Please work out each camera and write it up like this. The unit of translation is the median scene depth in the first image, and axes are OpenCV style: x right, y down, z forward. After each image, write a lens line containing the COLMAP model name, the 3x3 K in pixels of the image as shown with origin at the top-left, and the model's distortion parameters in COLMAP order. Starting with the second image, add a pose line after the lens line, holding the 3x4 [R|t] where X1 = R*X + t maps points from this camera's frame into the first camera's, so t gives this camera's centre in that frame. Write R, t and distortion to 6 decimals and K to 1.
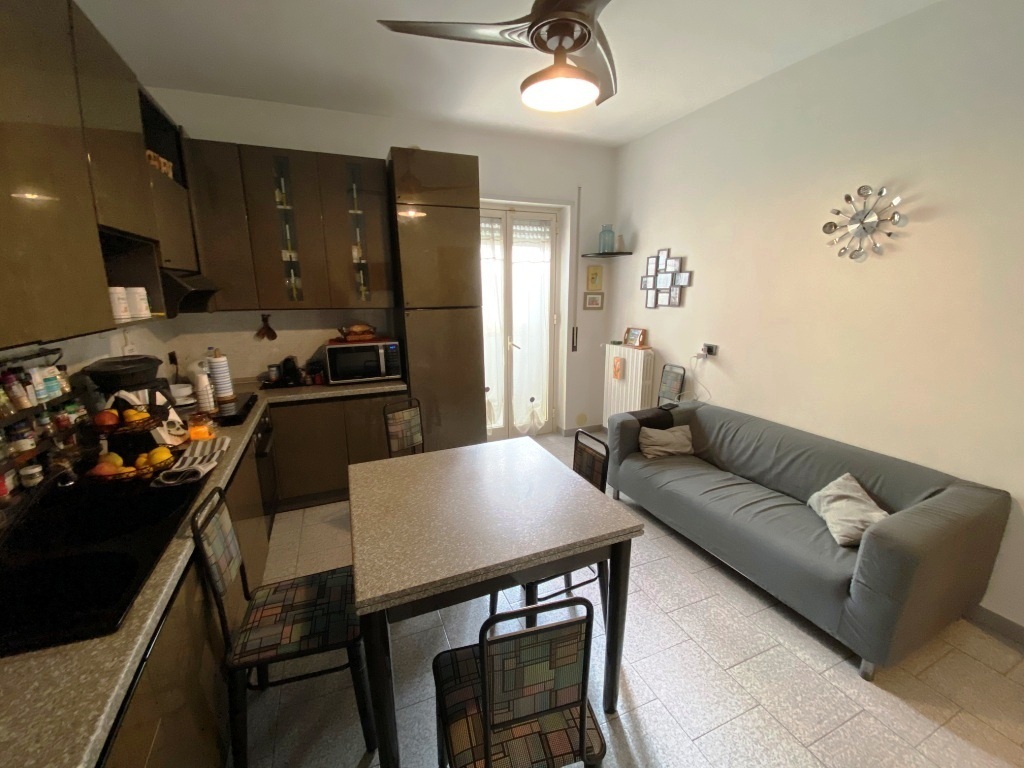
lens RADIAL K [[414.5, 0, 509.1], [0, 414.5, 382.3], [0, 0, 1]] dist [0.024448, -0.021281]
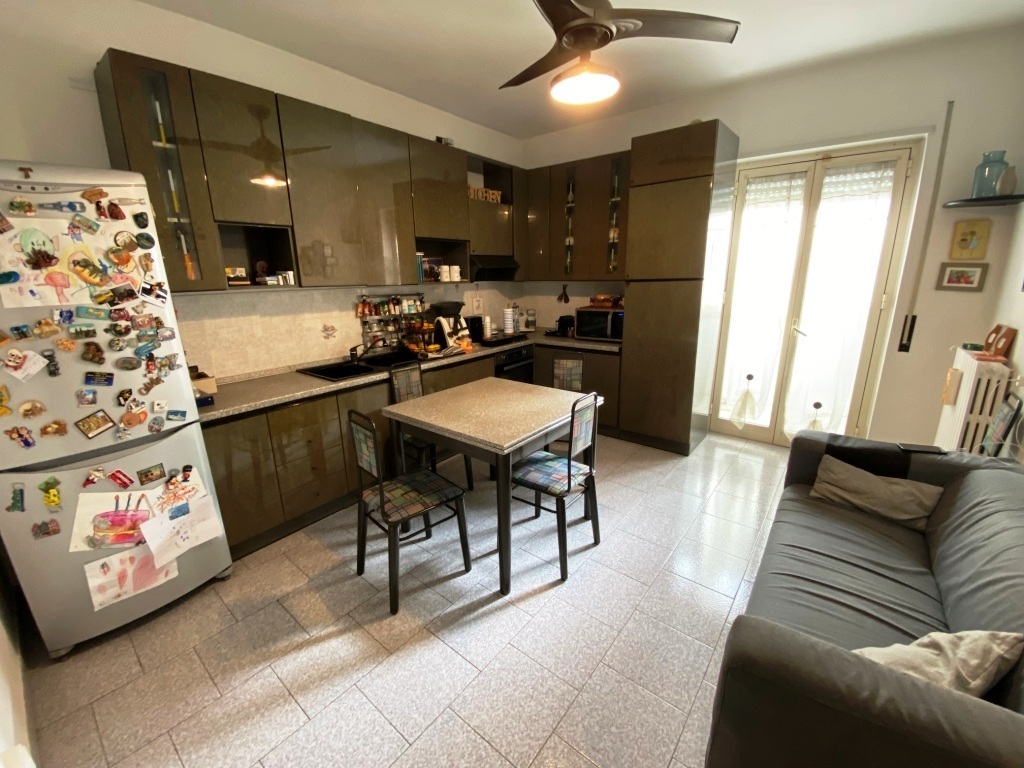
lens RADIAL K [[414.5, 0, 509.1], [0, 414.5, 382.3], [0, 0, 1]] dist [0.024448, -0.021281]
pose [[0.473128, 0.221280, -0.852751, 0.608275], [-0.178661, 0.971929, 0.153080, -0.022288], [0.862688, 0.079927, 0.499381, 0.163310]]
